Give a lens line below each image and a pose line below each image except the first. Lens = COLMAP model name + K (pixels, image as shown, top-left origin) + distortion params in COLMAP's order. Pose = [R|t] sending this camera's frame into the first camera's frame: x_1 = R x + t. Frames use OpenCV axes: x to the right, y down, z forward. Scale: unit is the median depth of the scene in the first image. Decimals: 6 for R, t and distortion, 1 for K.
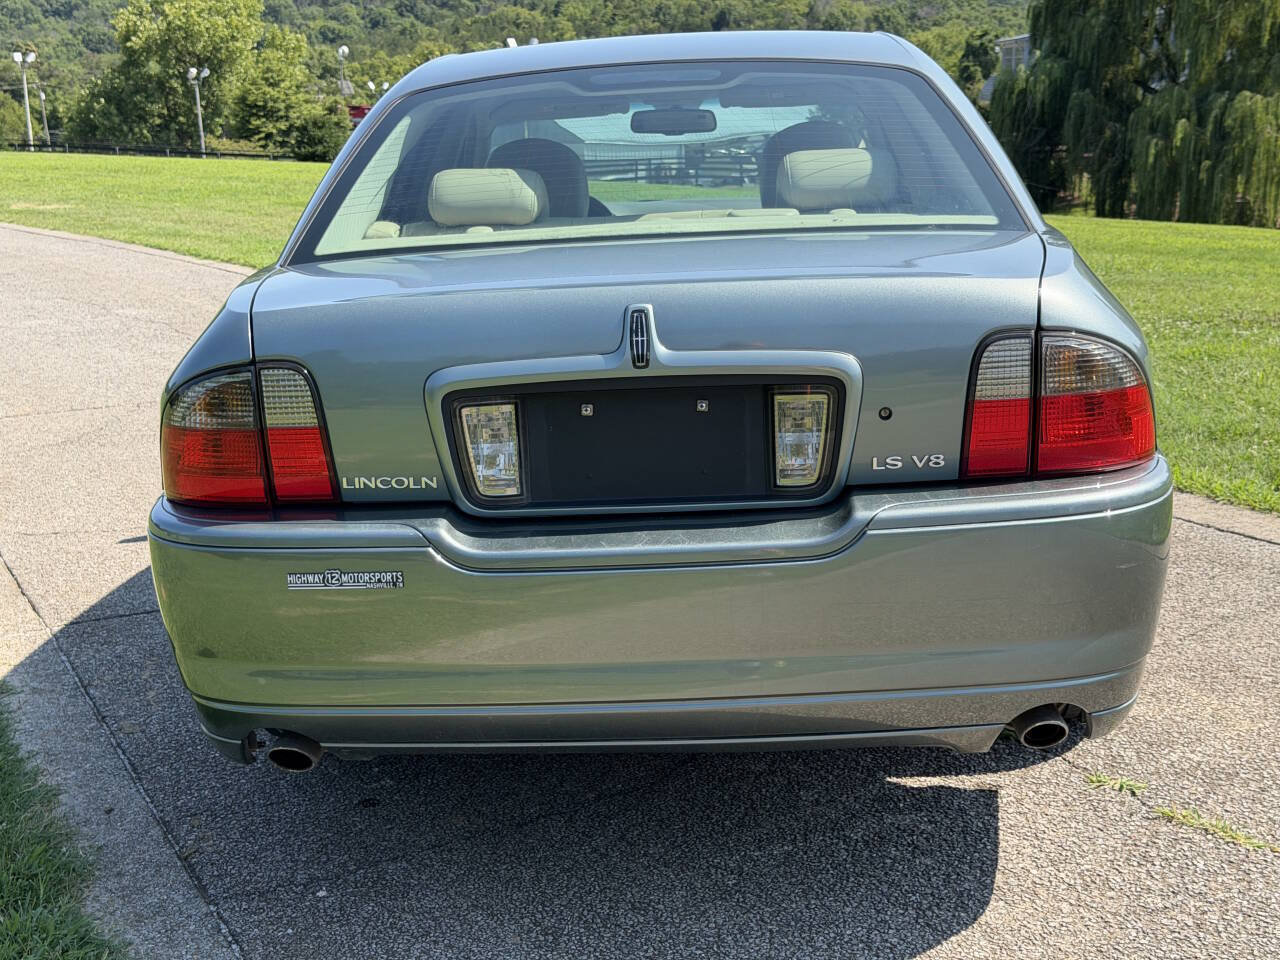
lens RADIAL K [[1788.6, 0, 640.1], [0, 1788.6, 482.8], [0, 0, 1]] dist [0.141173, -0.010474]
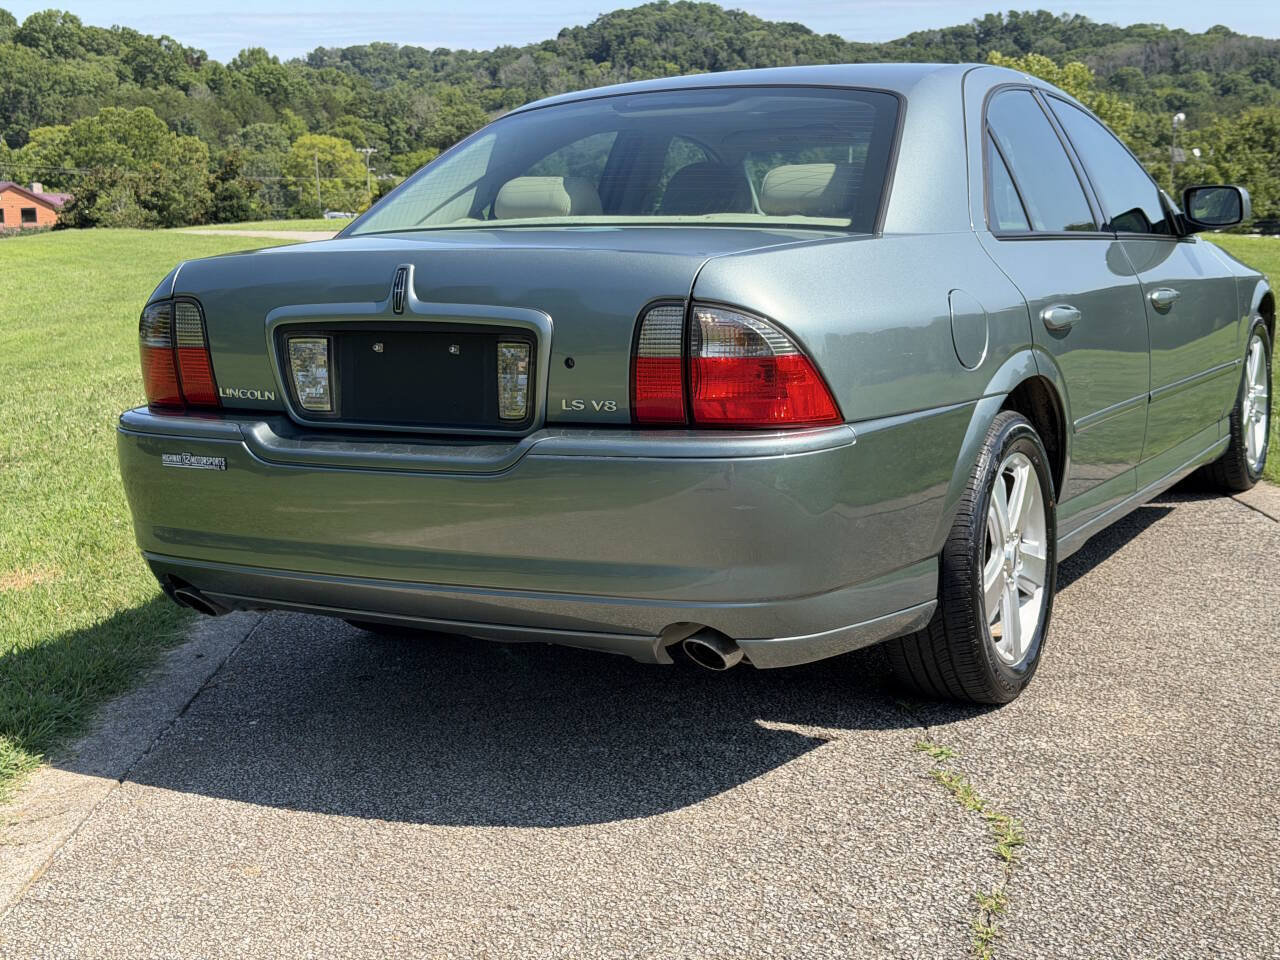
lens RADIAL K [[1776.0, 0, 610.6], [0, 1776.0, 477.8], [0, 0, 1]] dist [0.215336, -0.527788]
pose [[0.899007, 0.089990, -0.428590, 0.669346], [-0.106085, 0.994262, -0.013761, 0.050944], [0.424892, 0.057838, 0.903394, -0.063385]]
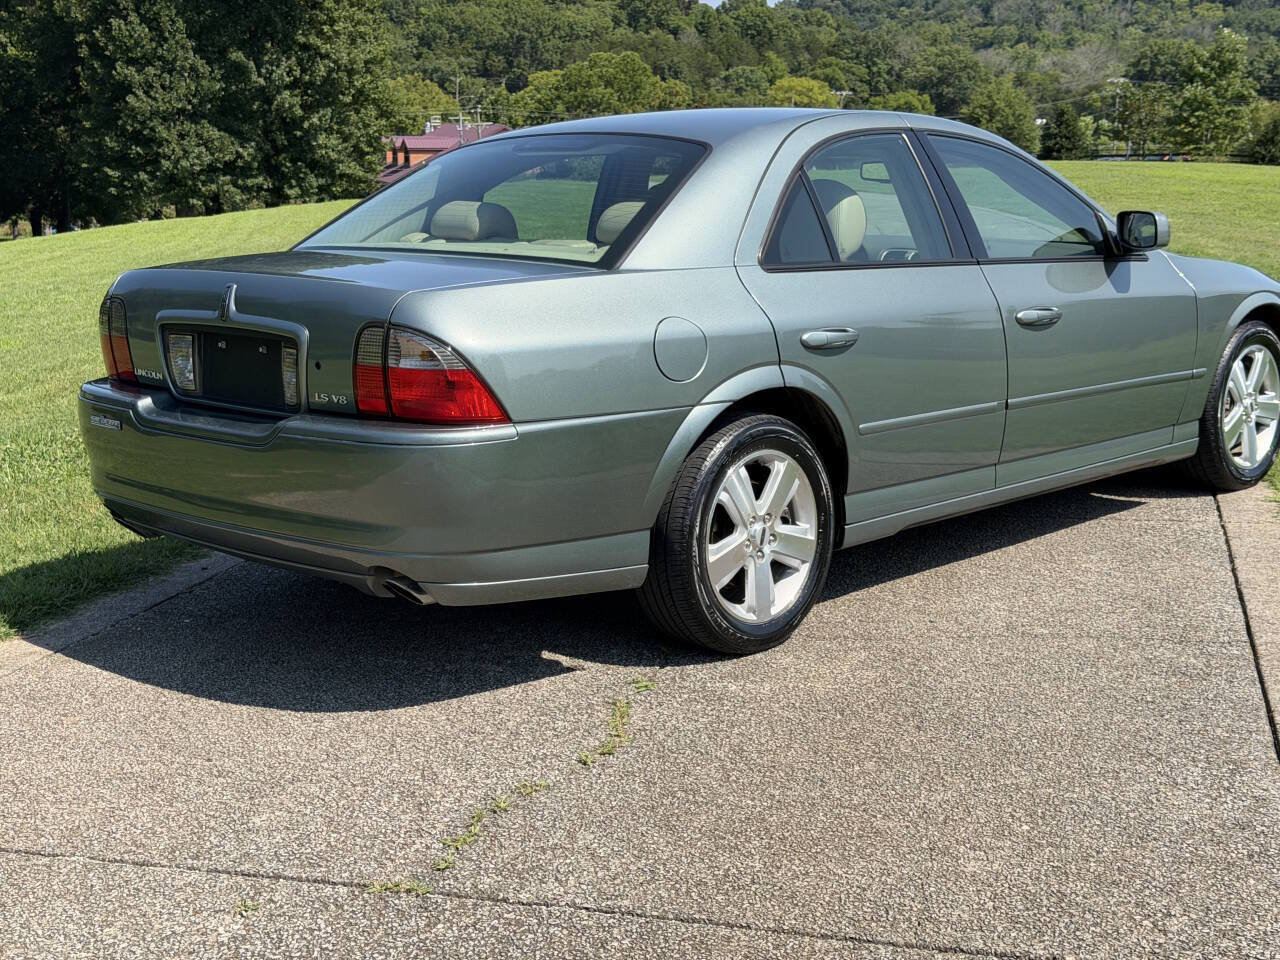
lens RADIAL K [[1777.7, 0, 634.9], [0, 1777.7, 479.5], [0, 0, 1]] dist [0.228062, -0.567668]
pose [[0.758055, 0.155269, -0.633438, 1.349708], [-0.158186, 0.986019, 0.052389, -0.065749], [0.632716, 0.060487, 0.772018, -0.043665]]
